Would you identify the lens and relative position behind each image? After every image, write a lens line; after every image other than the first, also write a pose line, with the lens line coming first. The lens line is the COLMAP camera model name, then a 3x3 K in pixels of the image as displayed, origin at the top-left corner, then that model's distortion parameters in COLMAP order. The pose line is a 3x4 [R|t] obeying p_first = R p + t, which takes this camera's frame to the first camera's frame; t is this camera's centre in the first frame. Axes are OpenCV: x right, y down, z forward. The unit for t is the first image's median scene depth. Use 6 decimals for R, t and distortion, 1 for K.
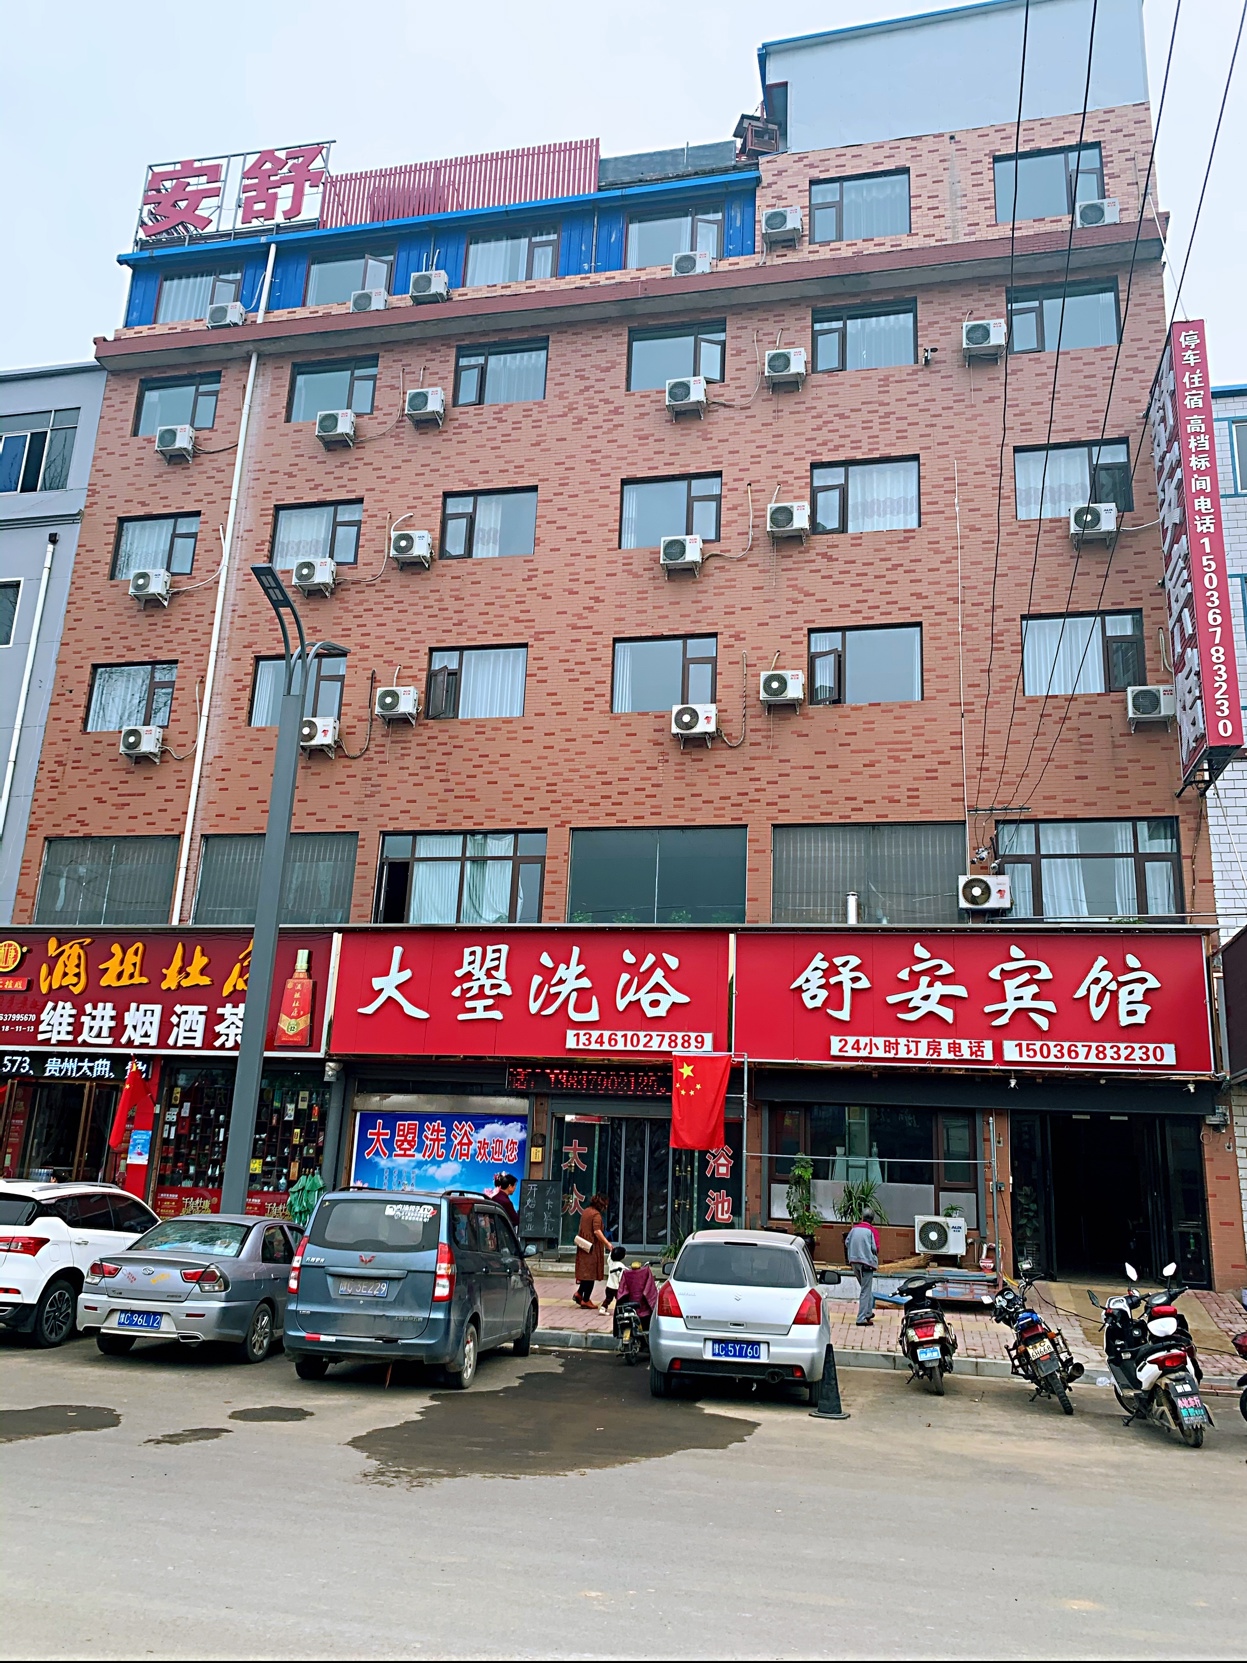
lens RADIAL K [[1270.0, 0, 646.2], [0, 1270.0, 826.2], [0, 0, 1]] dist [0.159457, -0.445230]
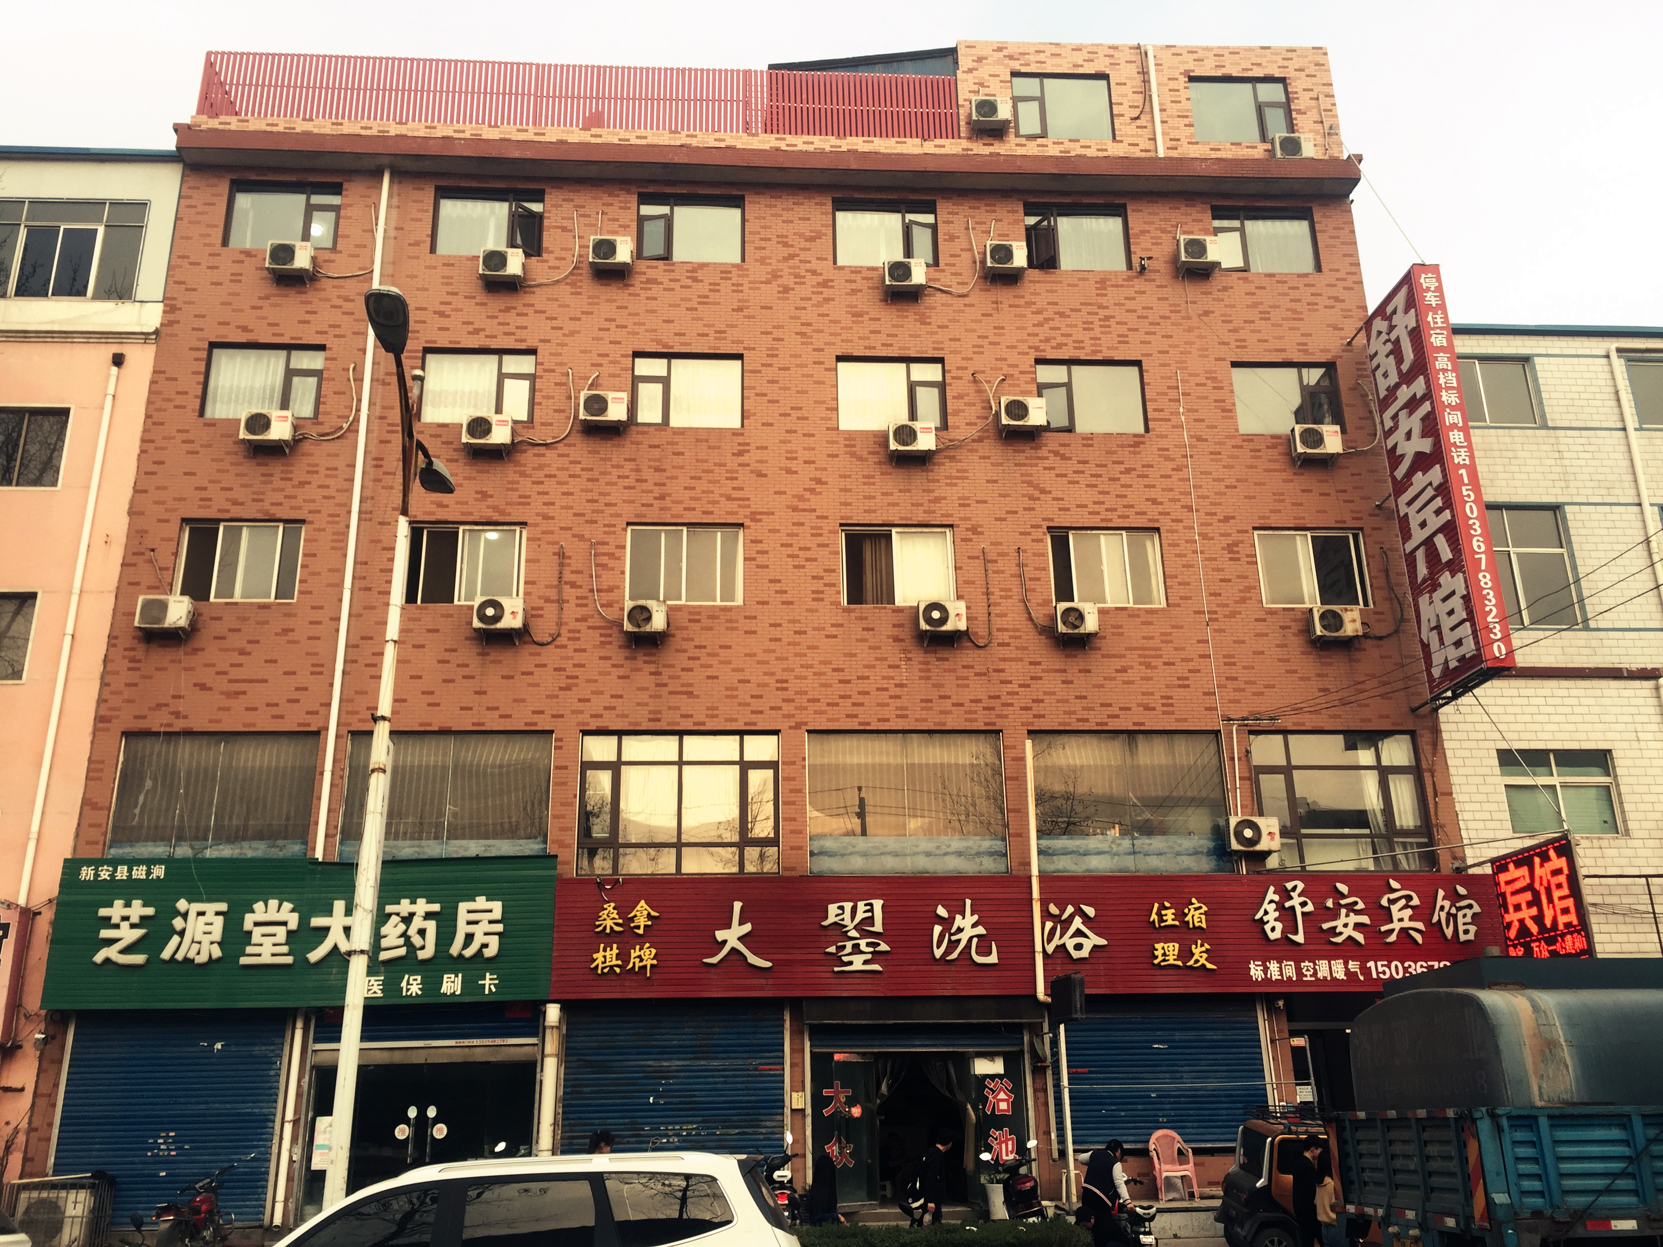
lens RADIAL K [[1428.1, 0, 831.4], [0, 1428.1, 601.2], [0, 0, 1]] dist [0.079732, -0.088390]
pose [[0.957535, 0.039208, 0.285637, -0.337888], [-0.017966, 0.996899, -0.076613, -0.012404], [-0.287755, 0.068228, 0.955271, 0.014096]]
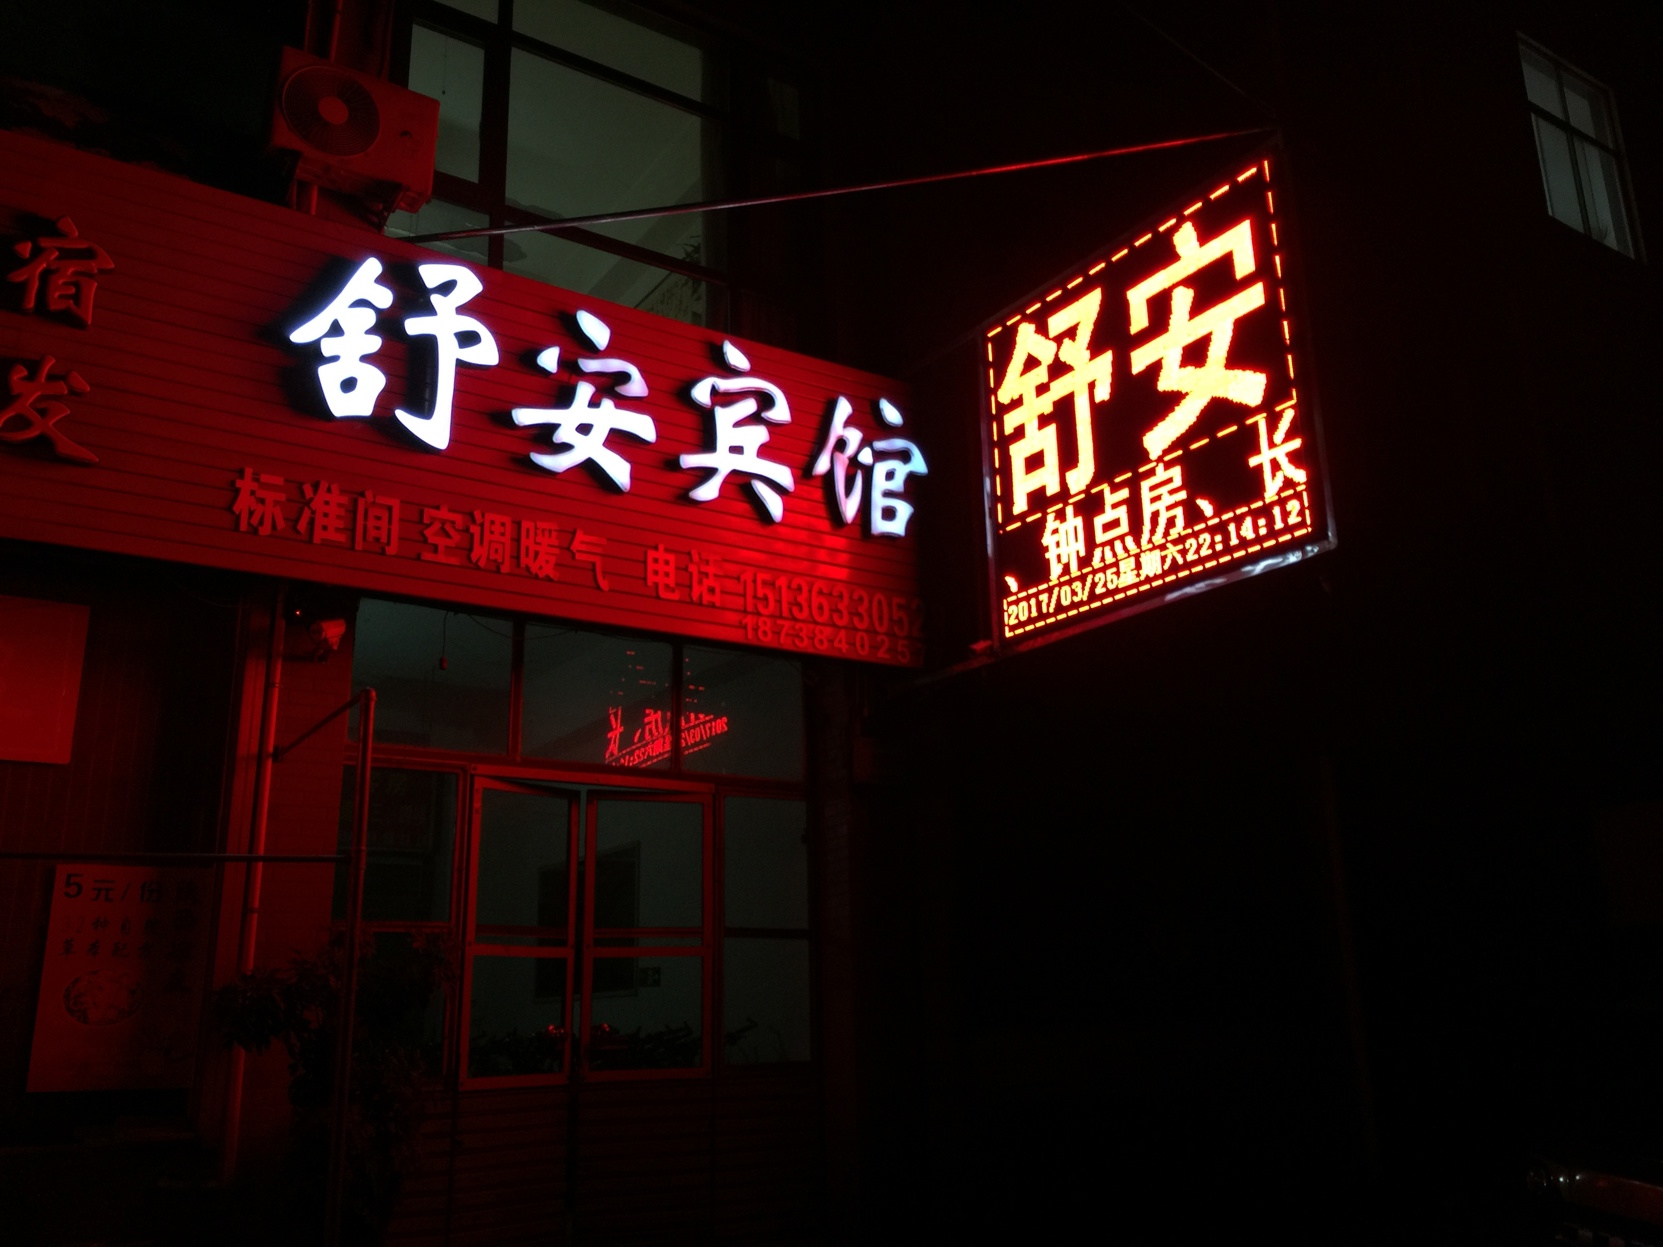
lens RADIAL K [[1428.1, 0, 831.4], [0, 1428.1, 601.2], [0, 0, 1]] dist [0.079732, -0.088390]
pose [[0.689805, 0.153590, 0.707516, 0.101525], [-0.139585, 0.987118, -0.078195, 0.178761], [-0.710412, -0.044819, 0.702357, 0.598529]]
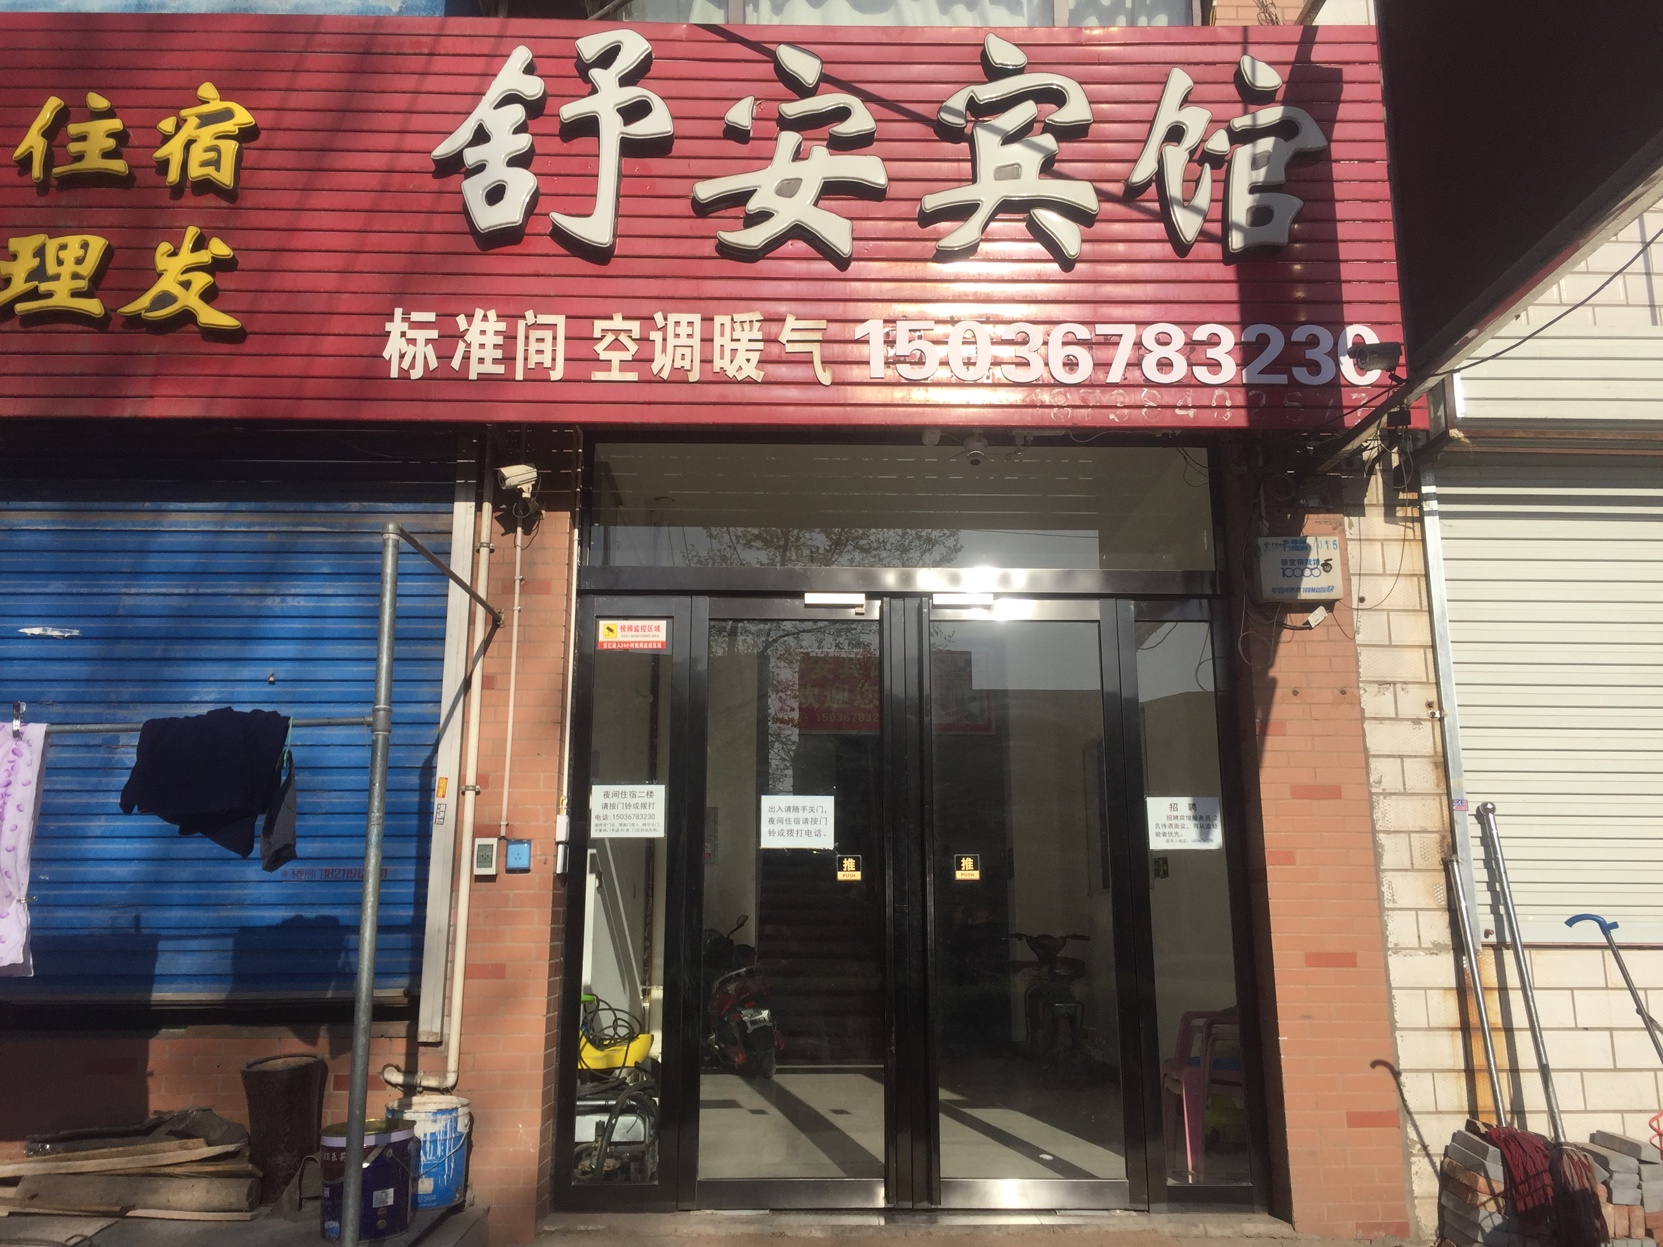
lens RADIAL K [[1428.1, 0, 831.4], [0, 1428.1, 601.2], [0, 0, 1]] dist [0.079732, -0.088390]
pose [[0.971279, 0.014520, 0.237501, 0.228925], [-0.024112, 0.999004, 0.037532, 0.187016], [-0.236720, -0.042180, 0.970662, 0.610300]]
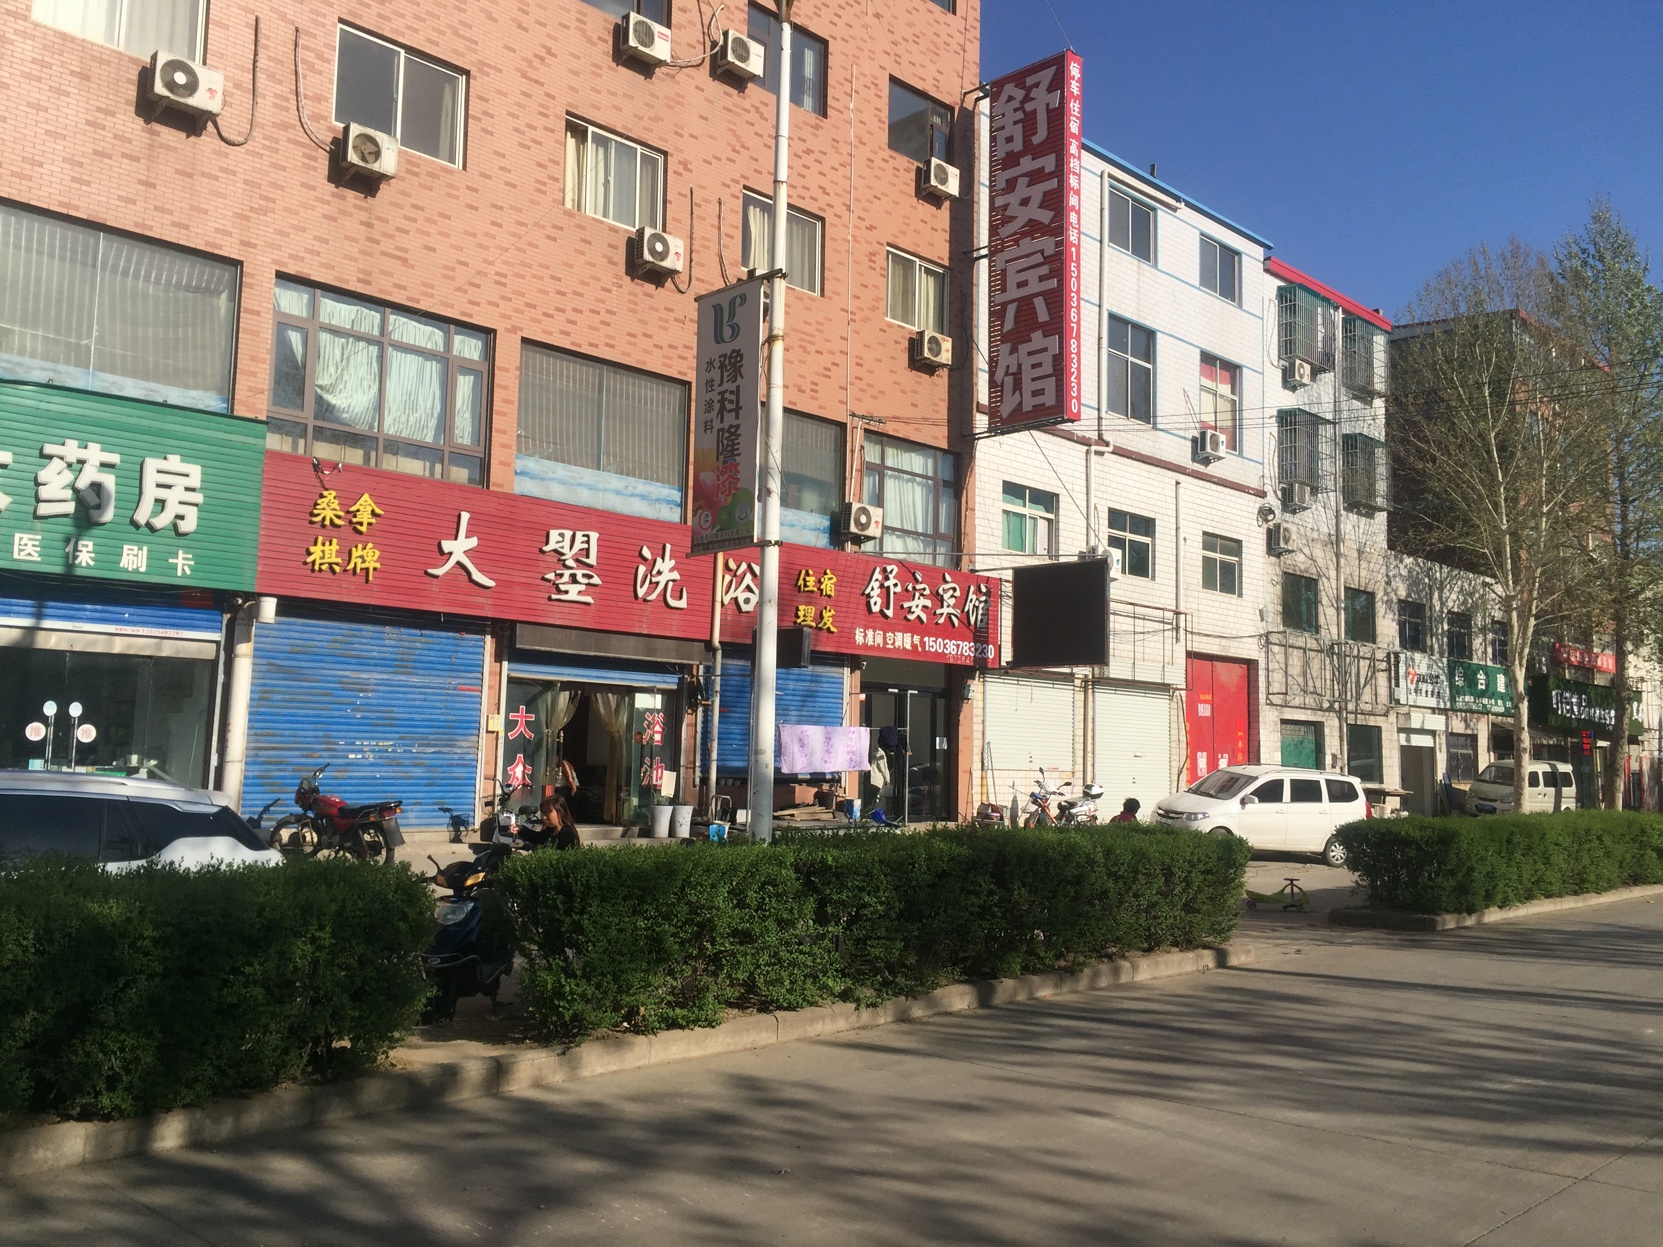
lens RADIAL K [[1428.1, 0, 831.4], [0, 1428.1, 601.2], [0, 0, 1]] dist [0.079732, -0.088390]
pose [[0.530473, 0.064348, 0.845256, -0.721523], [-0.227041, 0.971471, 0.068532, 0.057888], [-0.816732, -0.228262, 0.529949, 0.310507]]
